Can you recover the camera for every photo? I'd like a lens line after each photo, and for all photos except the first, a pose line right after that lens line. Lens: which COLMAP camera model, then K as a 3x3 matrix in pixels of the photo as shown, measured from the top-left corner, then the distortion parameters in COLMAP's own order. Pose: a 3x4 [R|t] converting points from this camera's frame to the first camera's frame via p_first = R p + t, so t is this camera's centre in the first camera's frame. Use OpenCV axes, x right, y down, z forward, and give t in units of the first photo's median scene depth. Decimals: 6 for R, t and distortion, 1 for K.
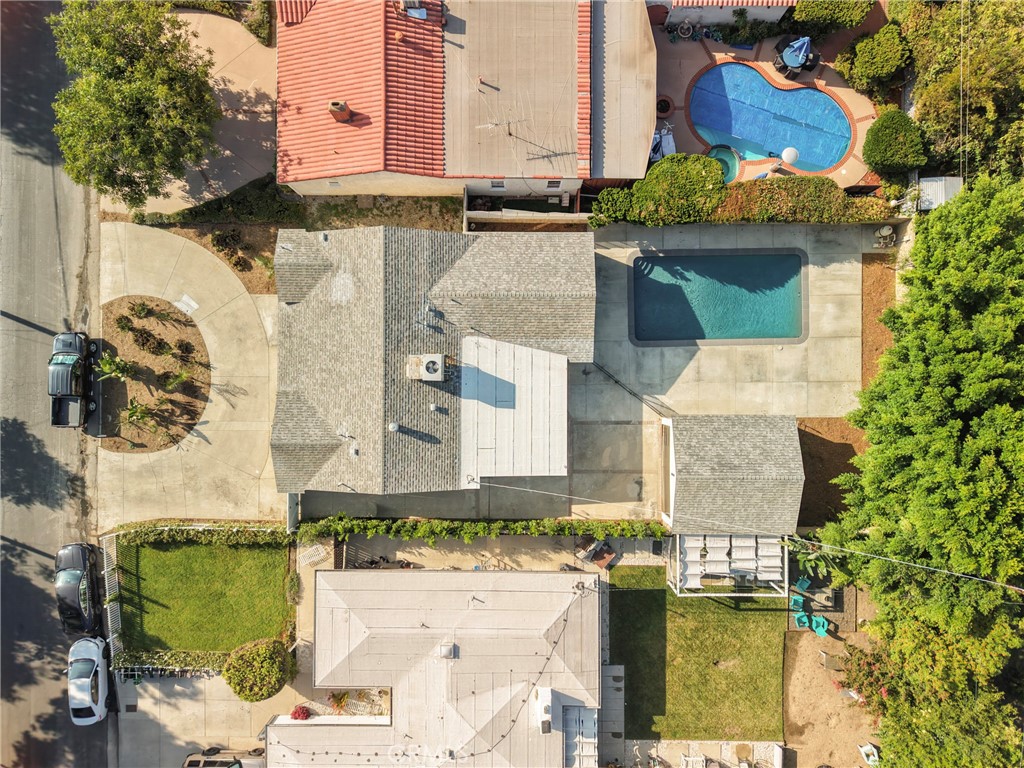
lens RADIAL K [[691.6, 0, 512.0], [0, 691.6, 384.0], [0, 0, 1]] dist [0.008640, -0.000526]
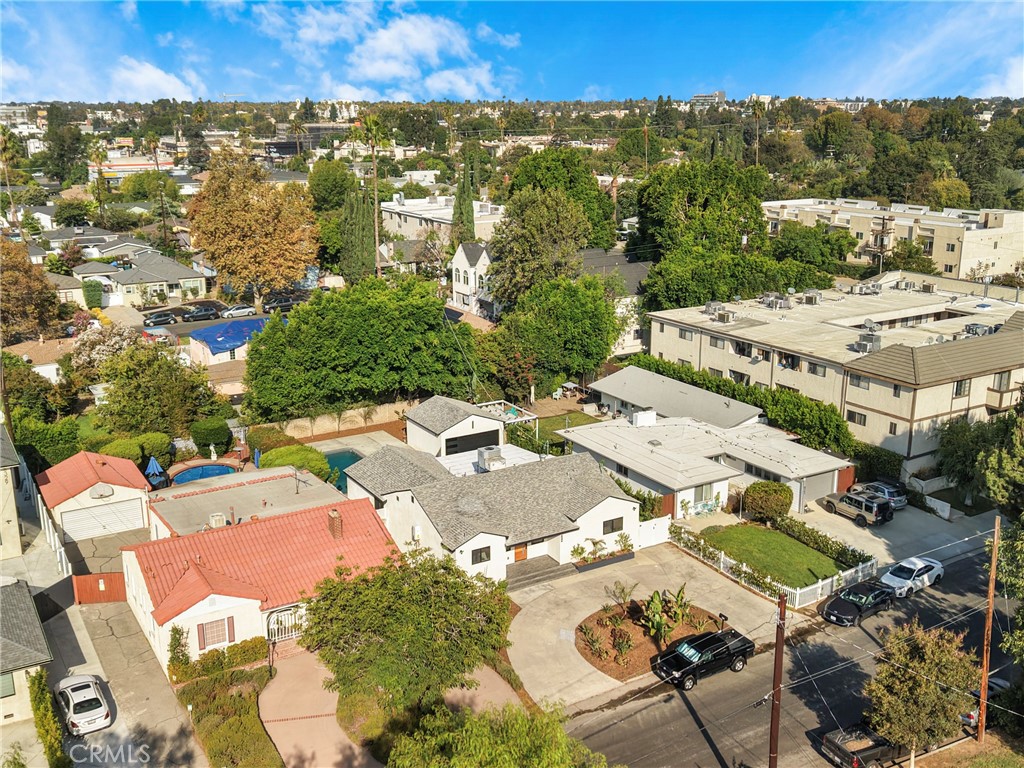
lens RADIAL K [[1043.2, 0, 526.5], [0, 1043.2, 383.5], [0, 0, 1]] dist [0.086672, -0.007498]
pose [[-0.527740, -0.218794, 0.820743, -1.570449], [0.849364, -0.145562, 0.507339, -0.857007], [0.008467, 0.964853, 0.262654, 0.289453]]
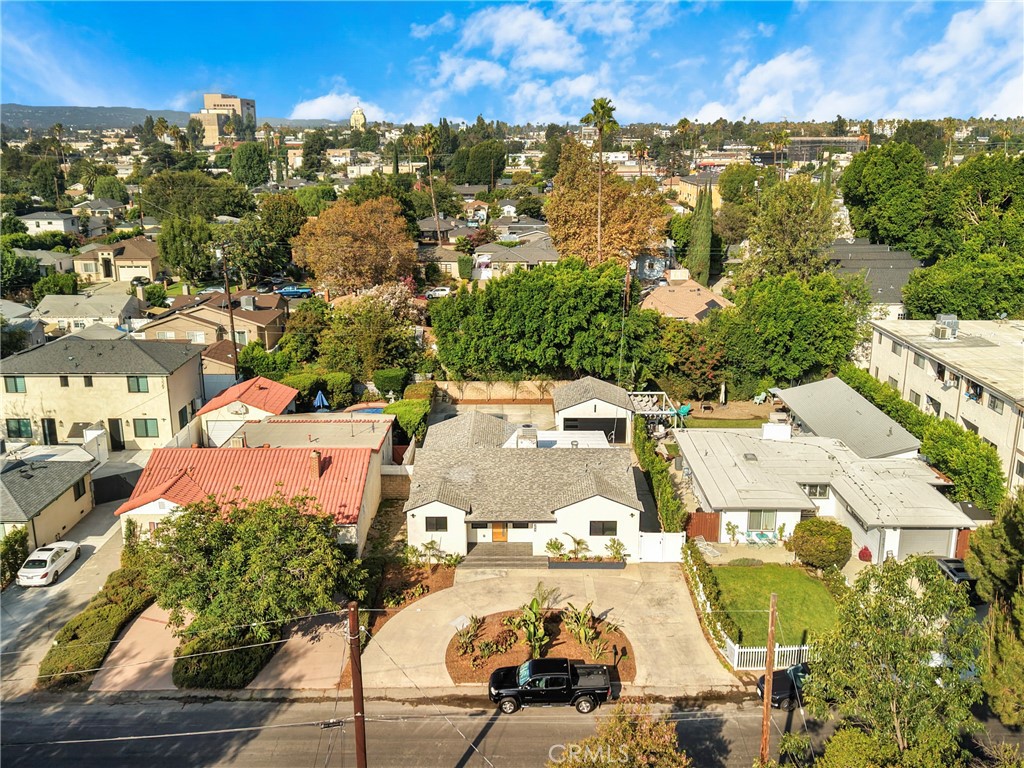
lens RADIAL K [[948.0, 0, 512.0], [0, 948.0, 384.0], [0, 0, 1]] dist [0.045288, -0.010608]
pose [[-0.000136, -0.259929, 0.965628, -1.595628], [0.999950, -0.009737, -0.002480, -0.042454], [0.010047, 0.965579, 0.259917, 0.389433]]
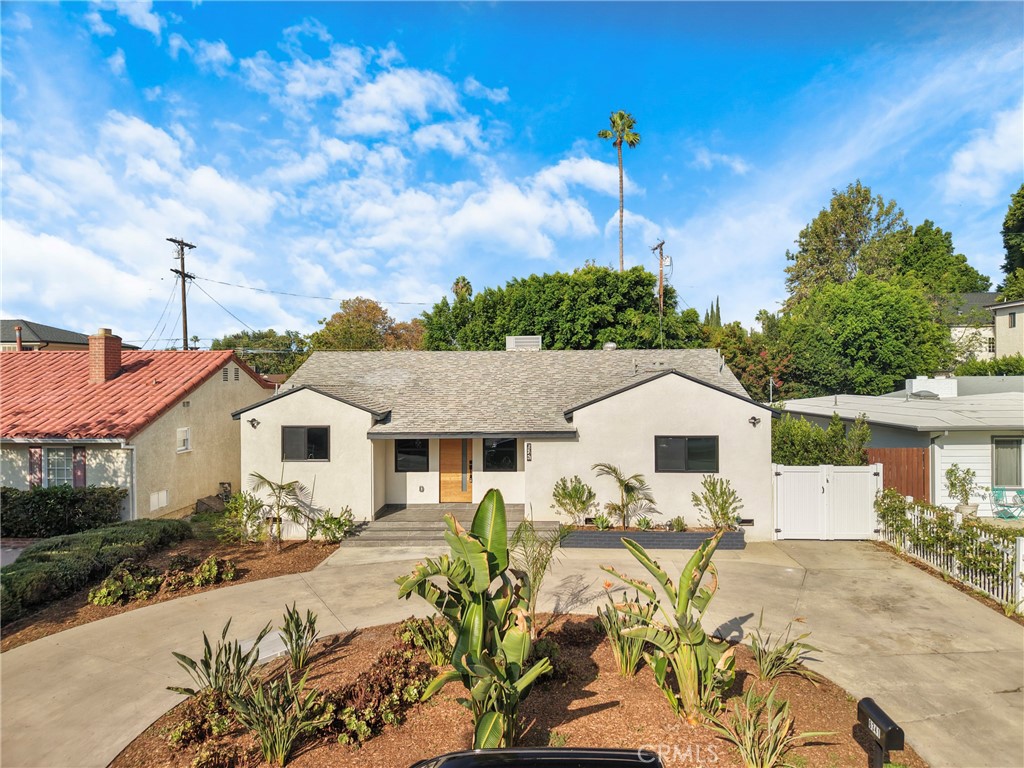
lens RADIAL K [[691.6, 0, 512.0], [0, 691.6, 384.0], [0, 0, 1]] dist [0.008640, -0.000526]
pose [[0.043983, -0.007390, 0.999005, -0.748963], [0.998957, -0.011982, -0.044069, -0.004718], [0.012296, 0.999901, 0.006855, 0.908145]]
